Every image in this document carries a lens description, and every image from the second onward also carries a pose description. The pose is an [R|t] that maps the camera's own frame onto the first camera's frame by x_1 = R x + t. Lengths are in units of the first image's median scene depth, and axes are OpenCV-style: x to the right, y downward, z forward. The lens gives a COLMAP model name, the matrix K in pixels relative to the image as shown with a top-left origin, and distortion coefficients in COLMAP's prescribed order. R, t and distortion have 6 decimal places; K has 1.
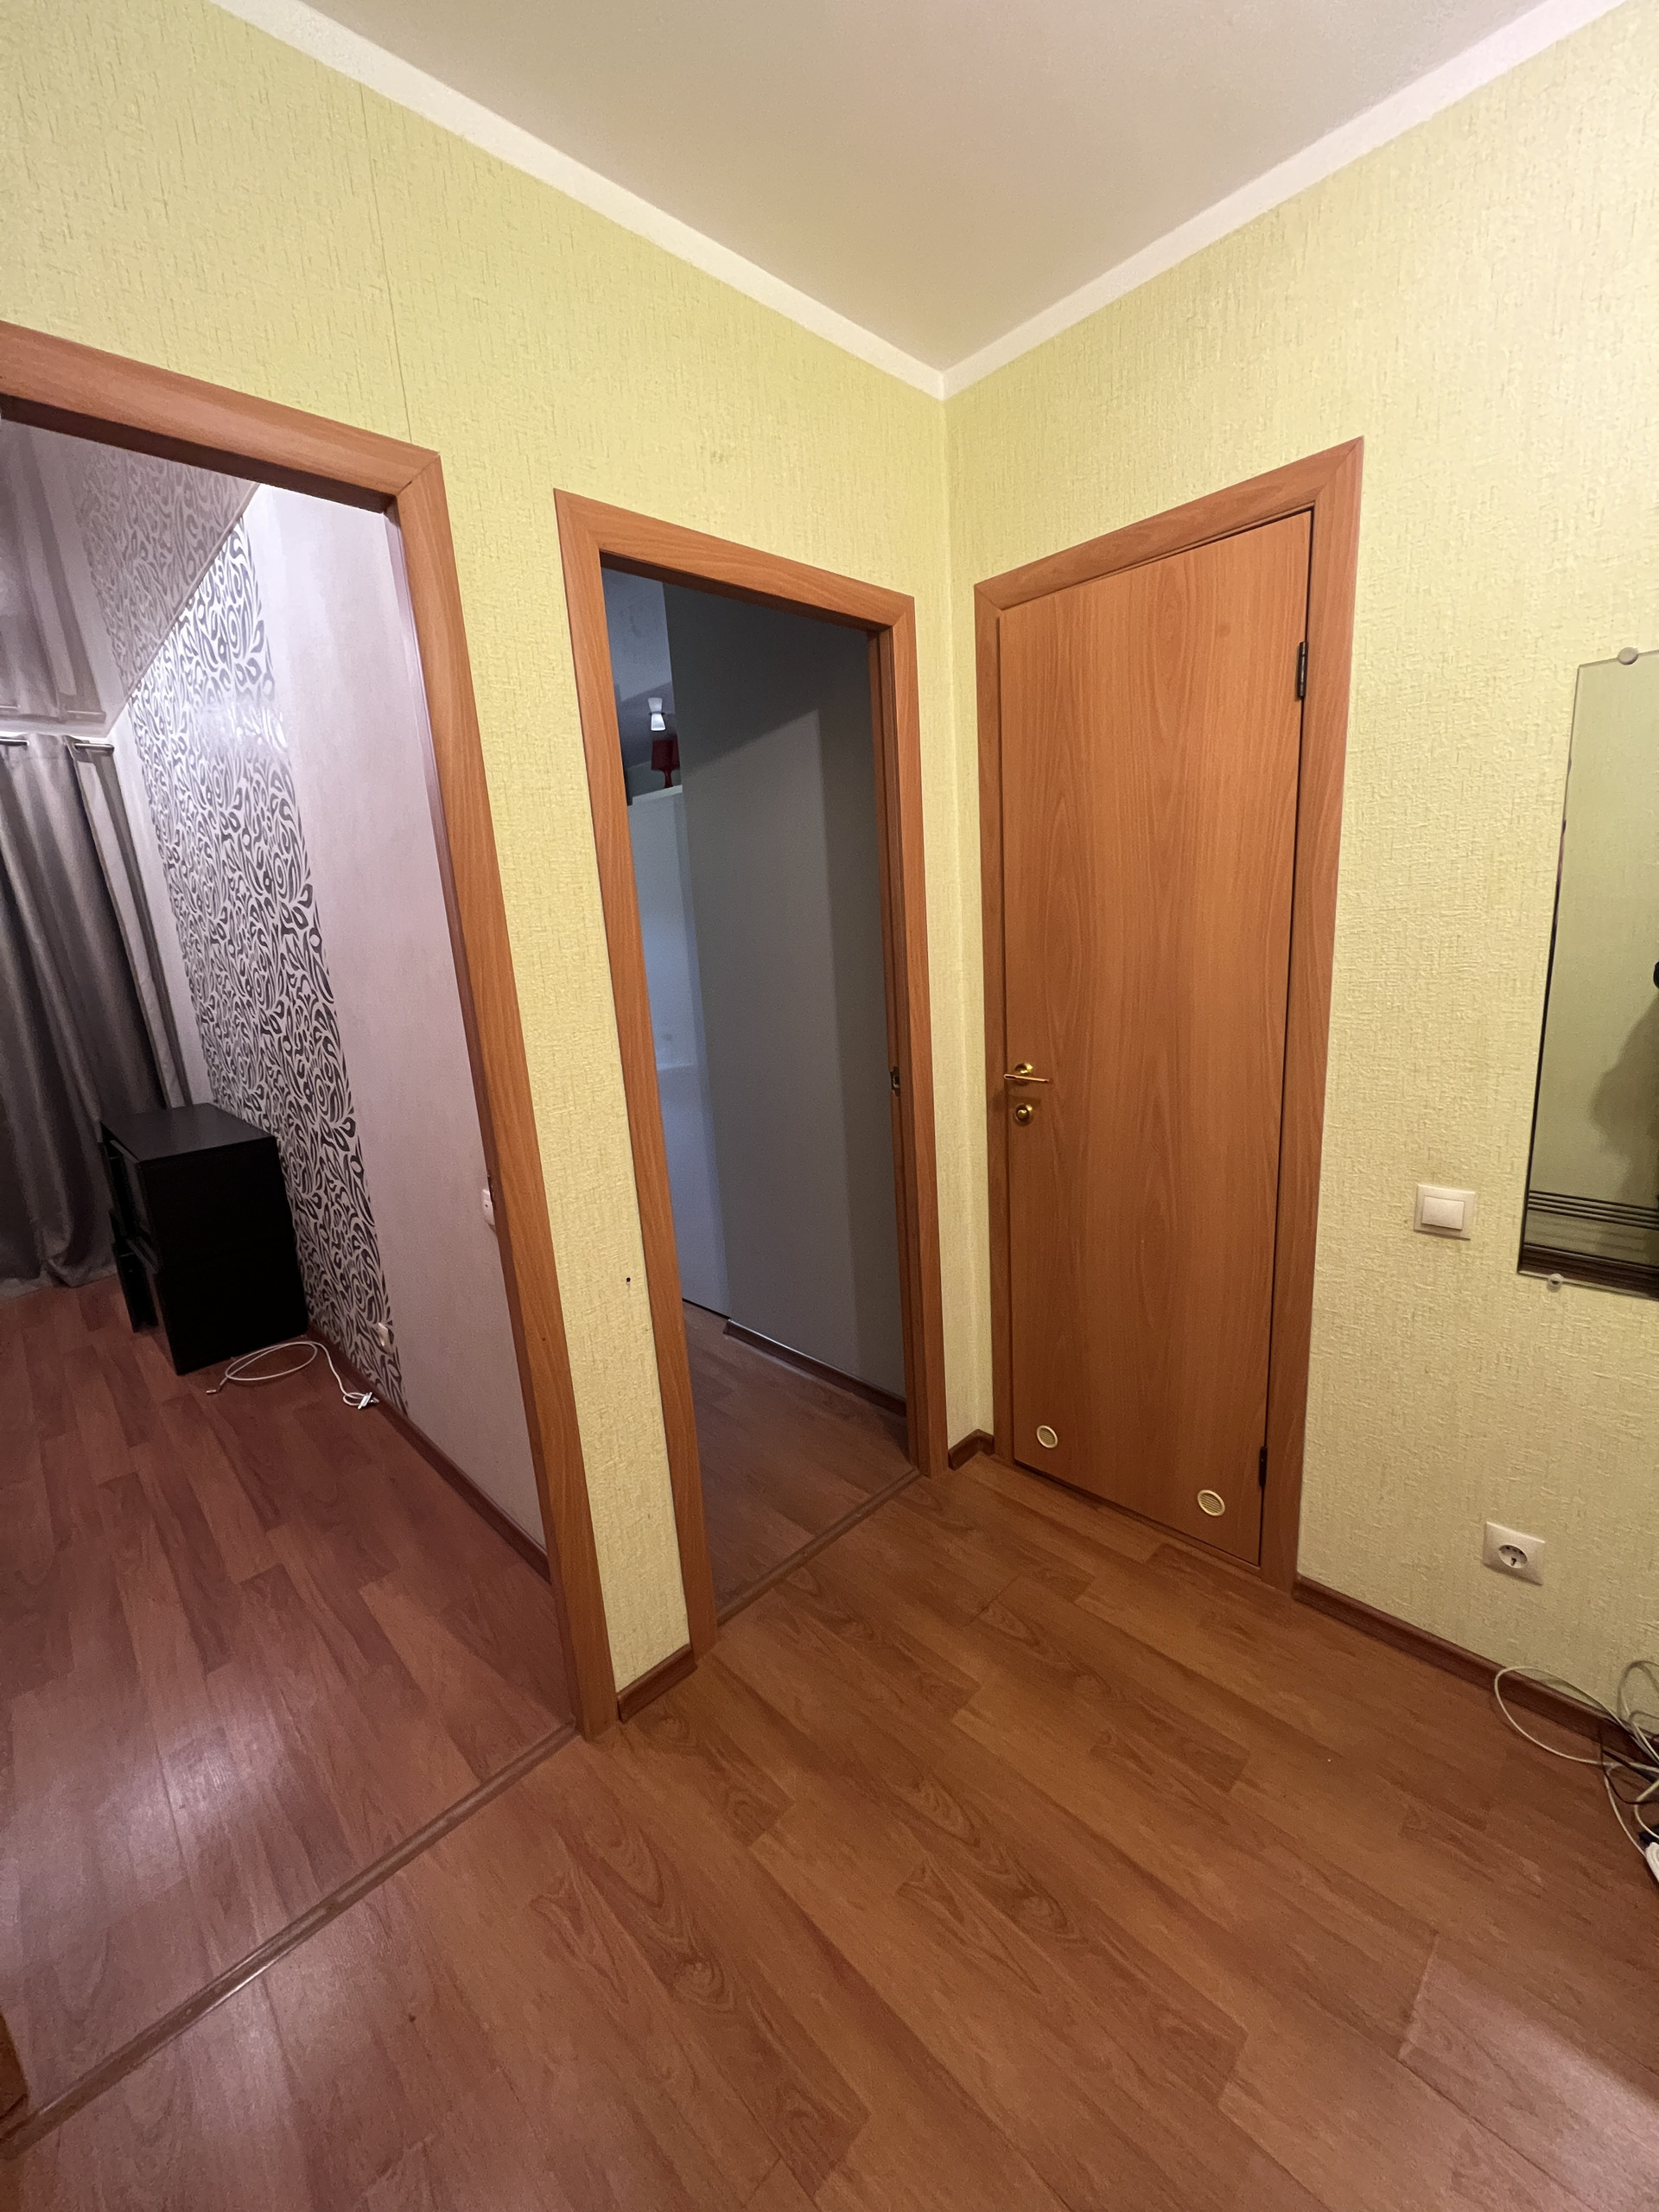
lens RADIAL K [[881.7, 0, 829.5], [0, 881.7, 1106.0], [0, 0, 1]] dist [0.001698, 0.000180]
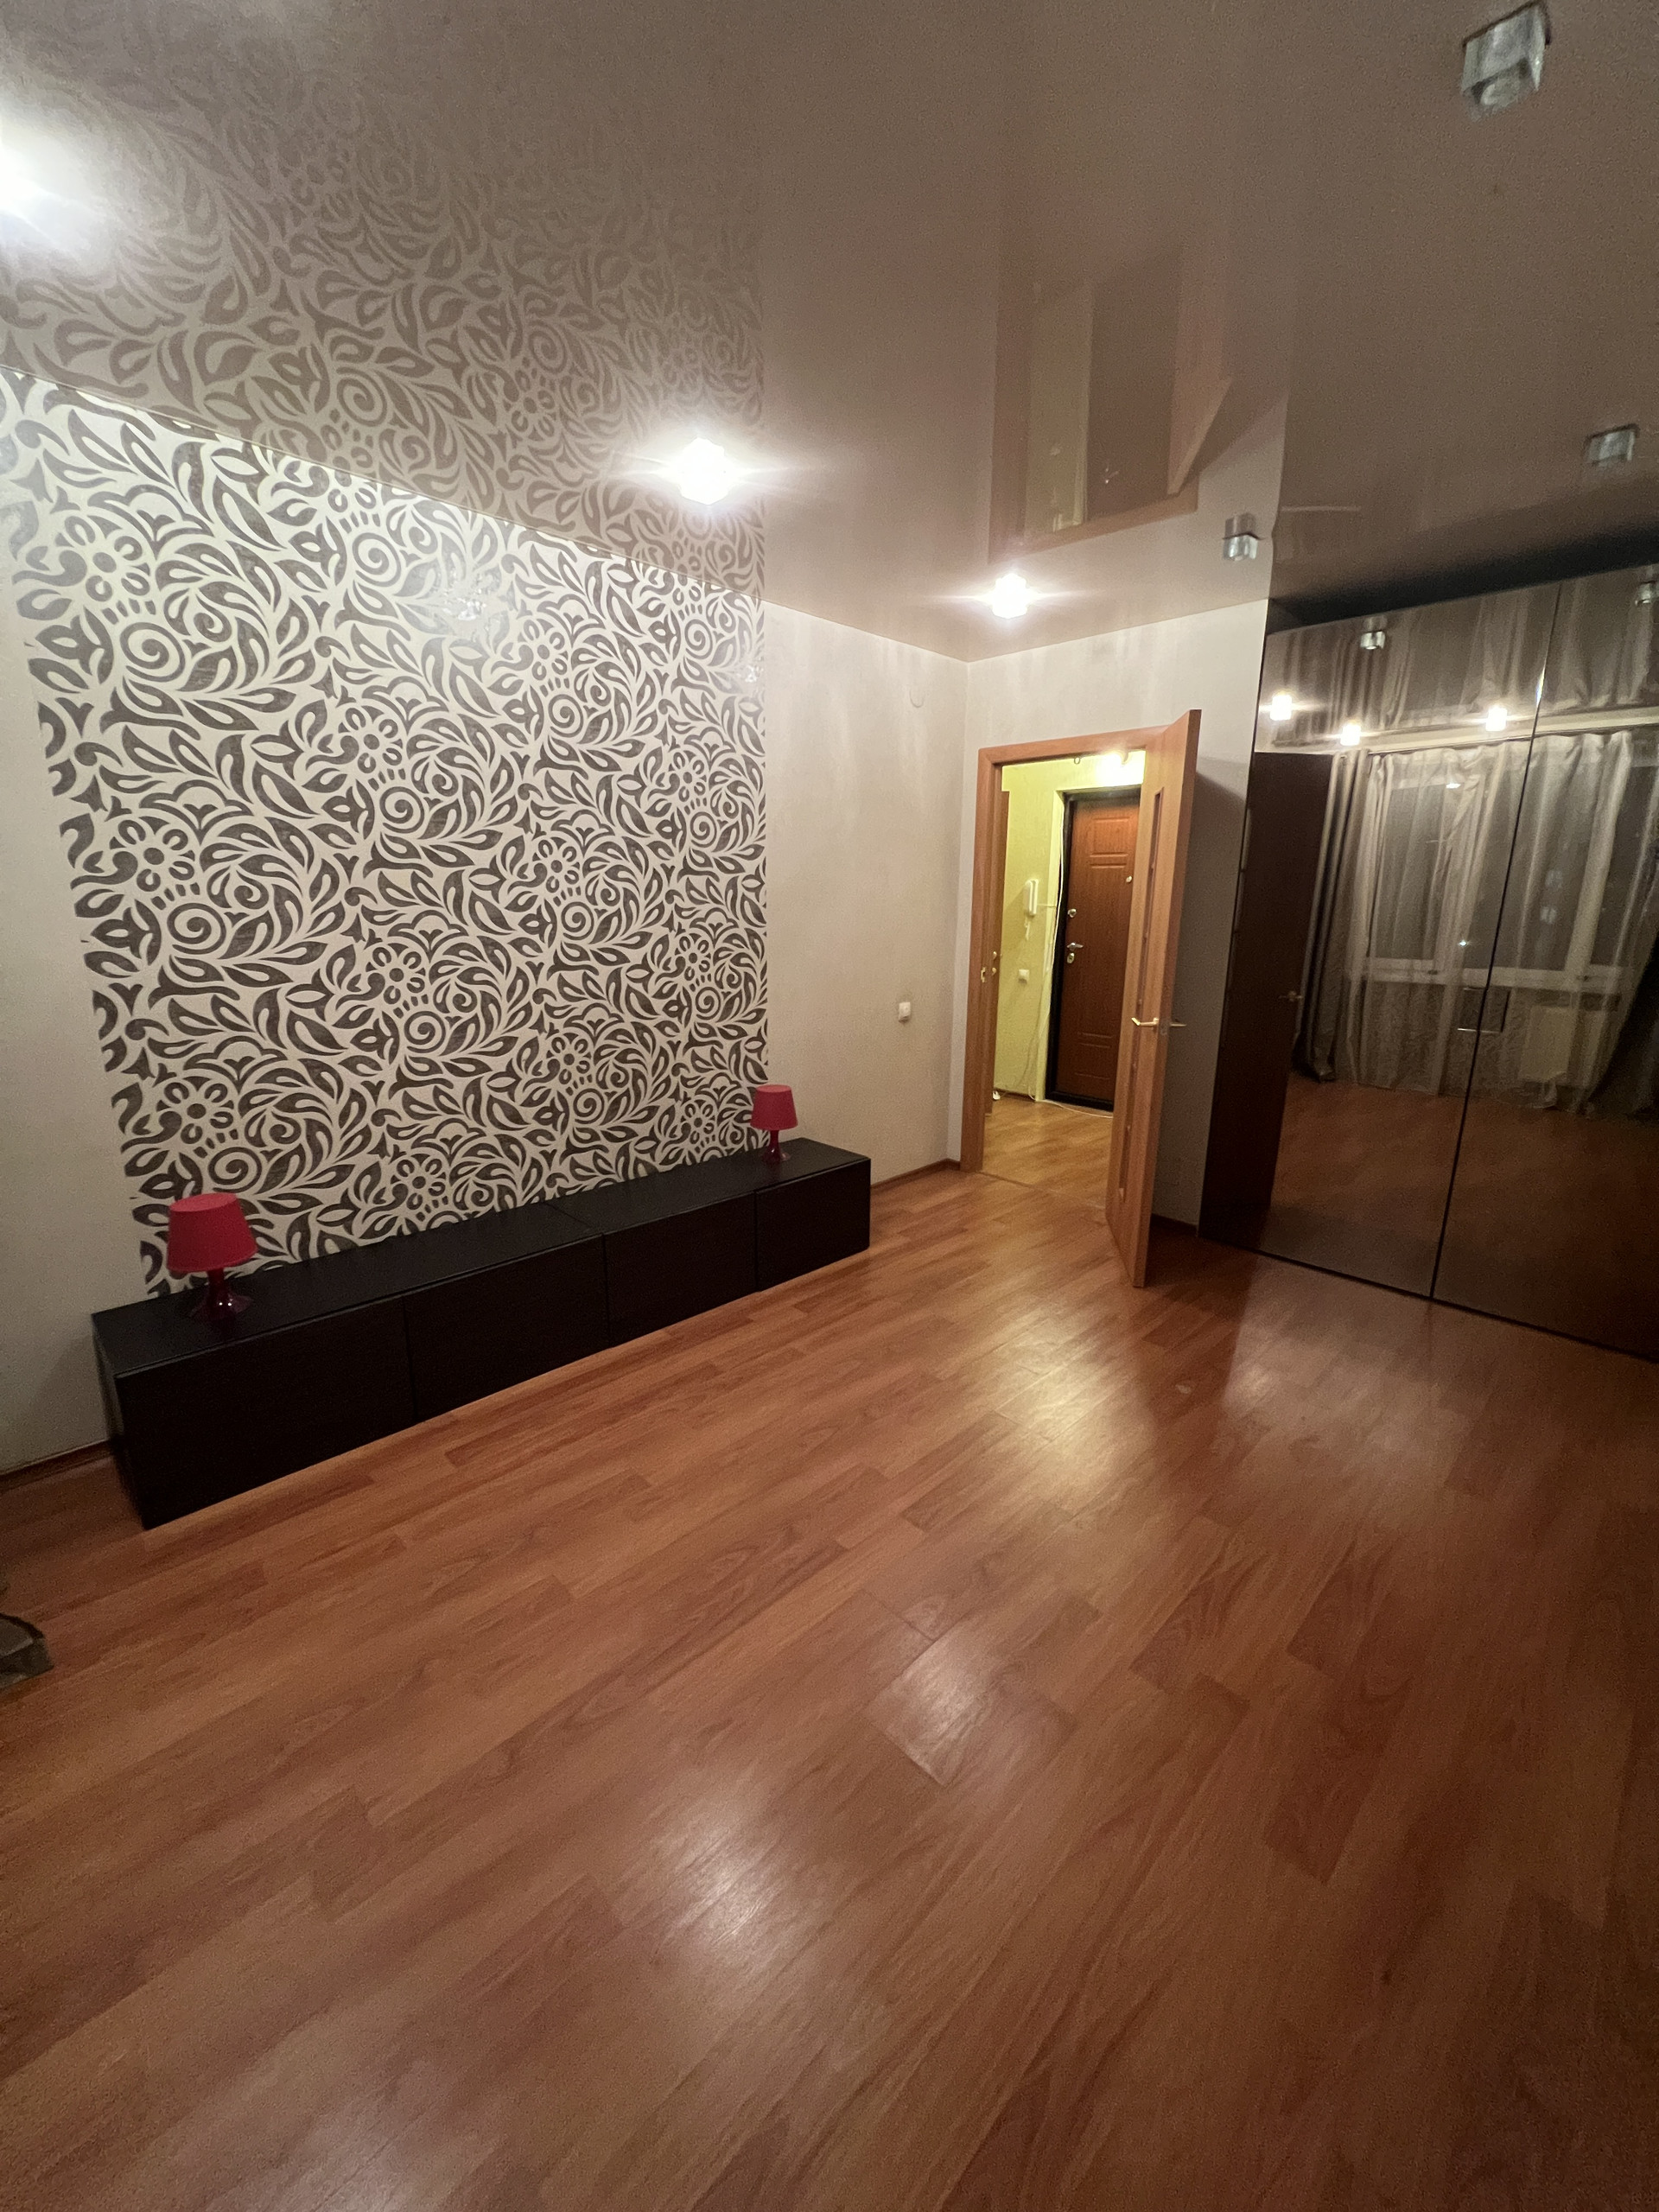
lens RADIAL K [[881.7, 0, 829.5], [0, 881.7, 1106.0], [0, 0, 1]] dist [0.001698, 0.000180]
pose [[-0.005818, -0.173670, 0.984787, -1.908839], [0.199441, 0.964816, 0.171327, -0.052828], [-0.979893, 0.197403, 0.029024, 0.844126]]
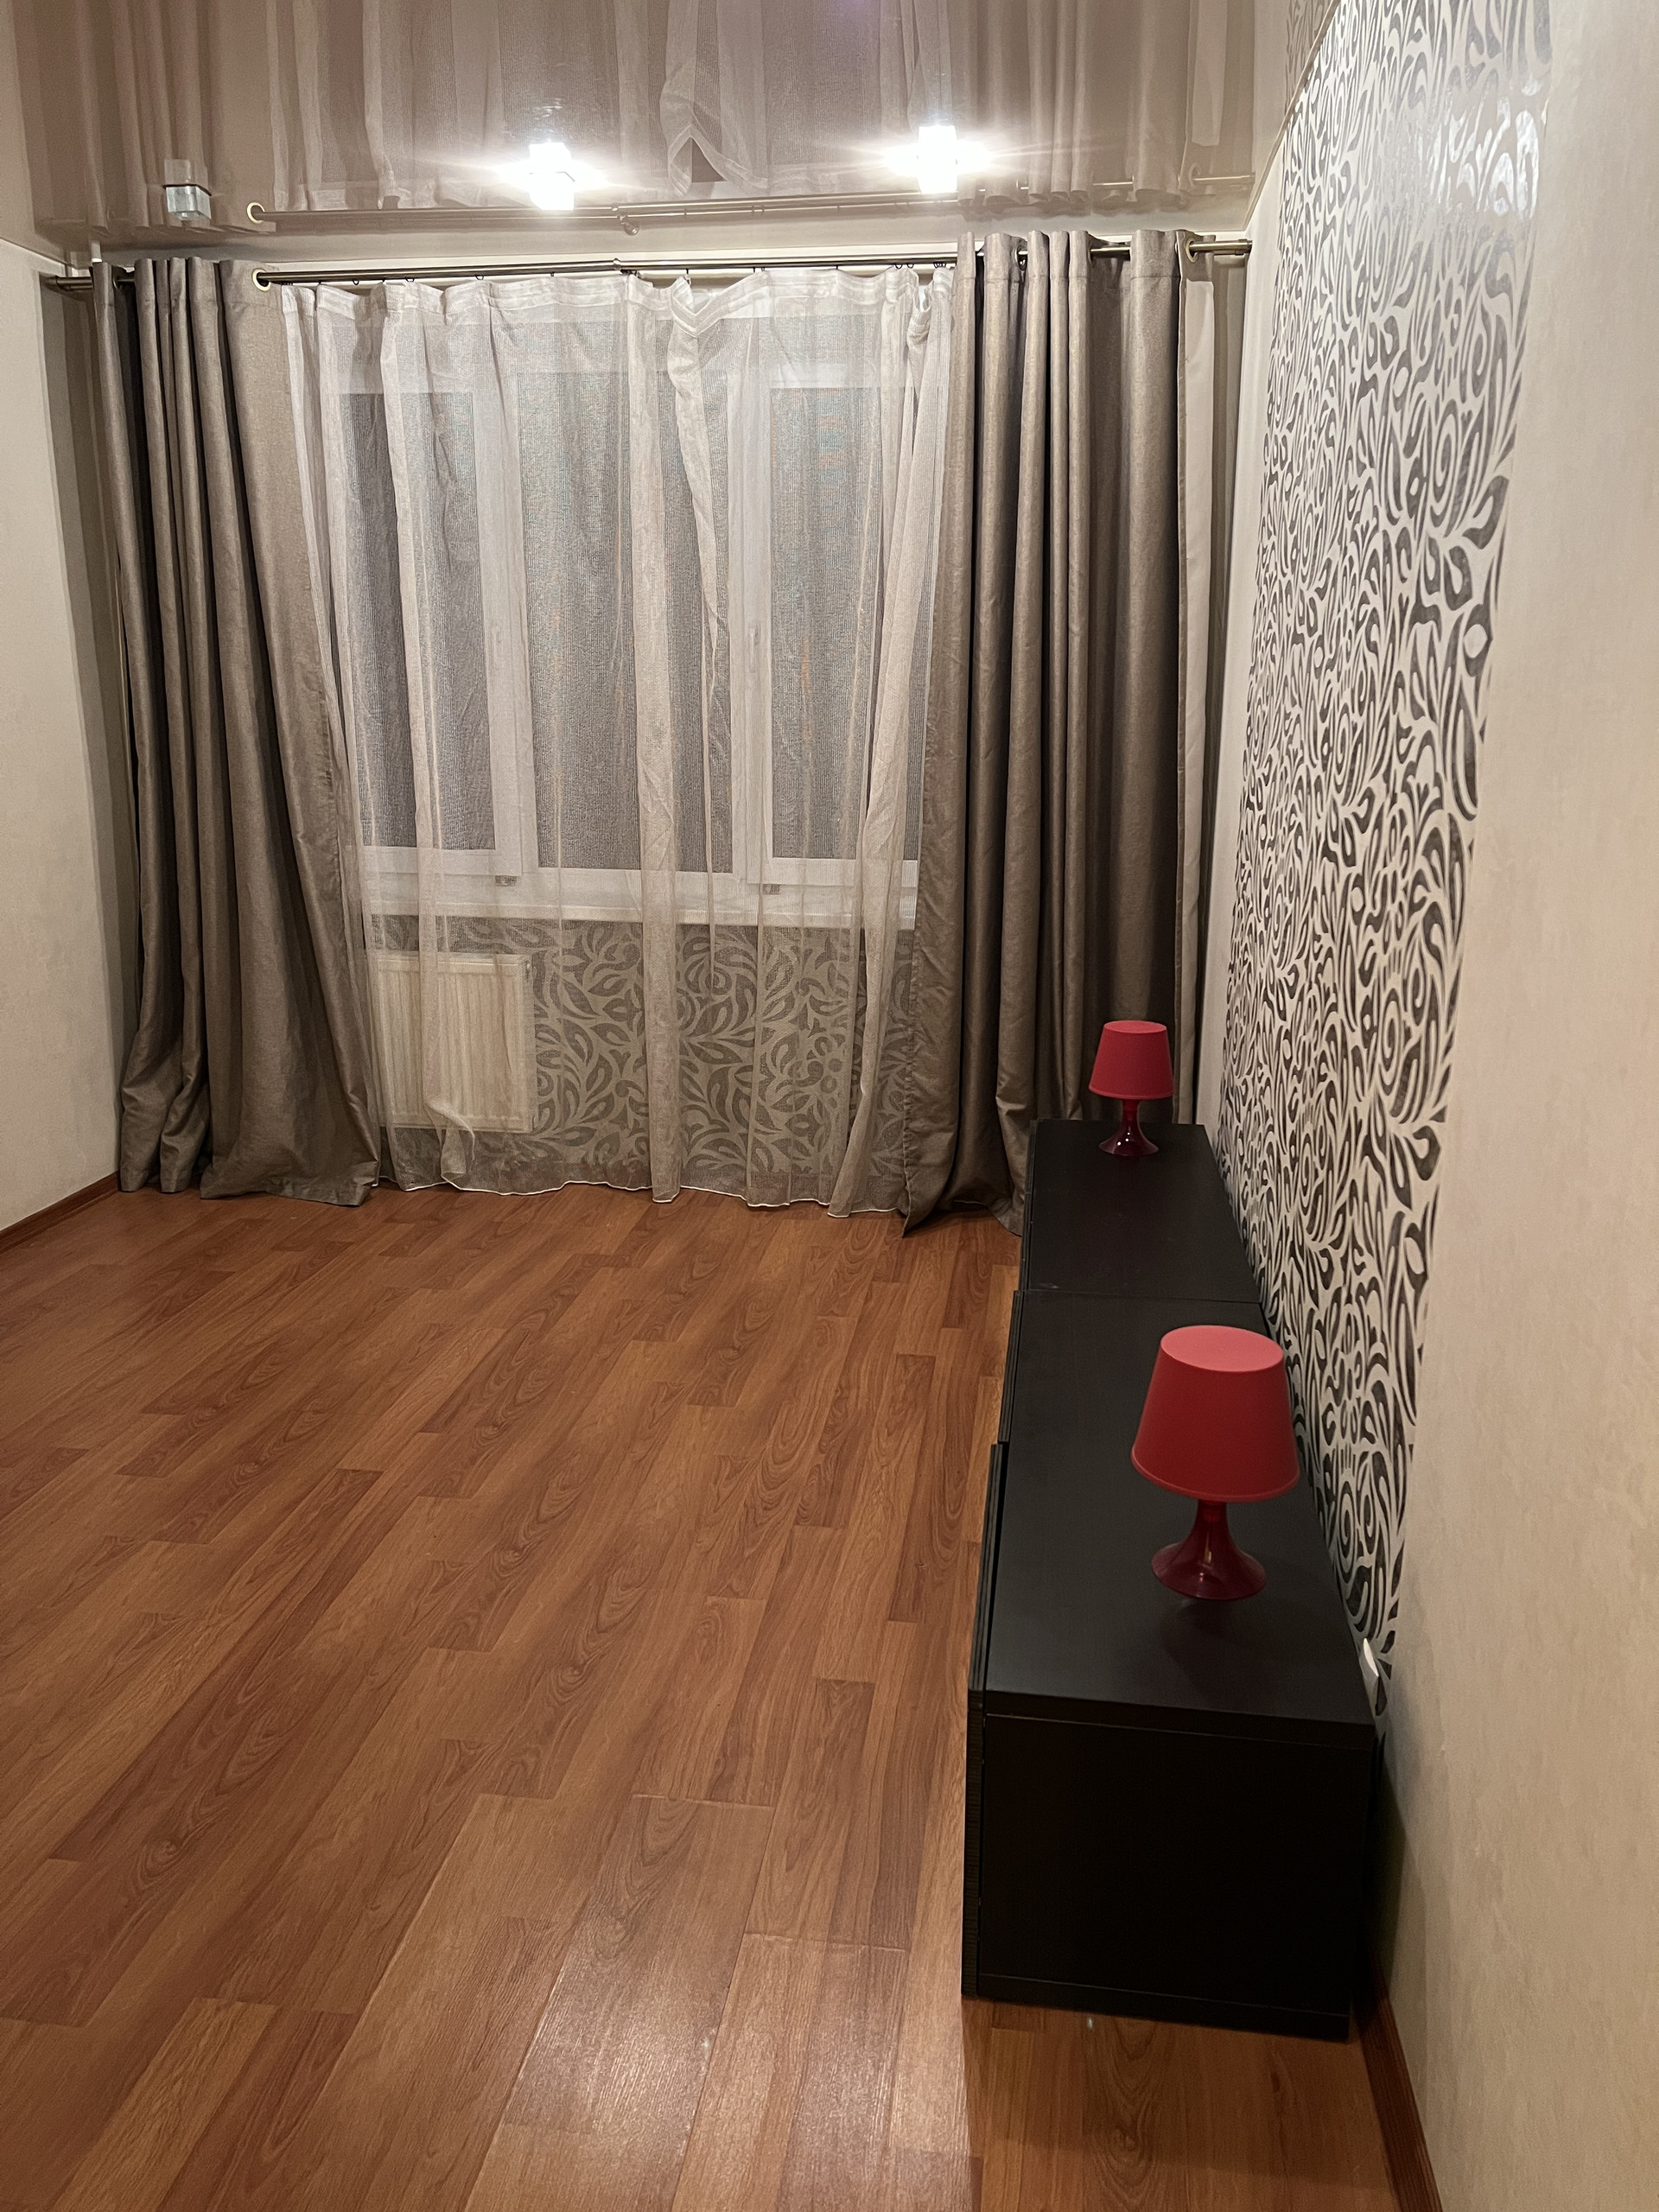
lens RADIAL K [[1658.2, 0, 829.5], [0, 1658.2, 1106.0], [0, 0, 1]] dist [0.028932, -0.004651]
pose [[0.612221, 0.260681, -0.746479, -0.172785], [-0.207854, 0.963945, 0.166153, -0.058436], [0.762878, 0.053437, 0.644331, 0.343041]]
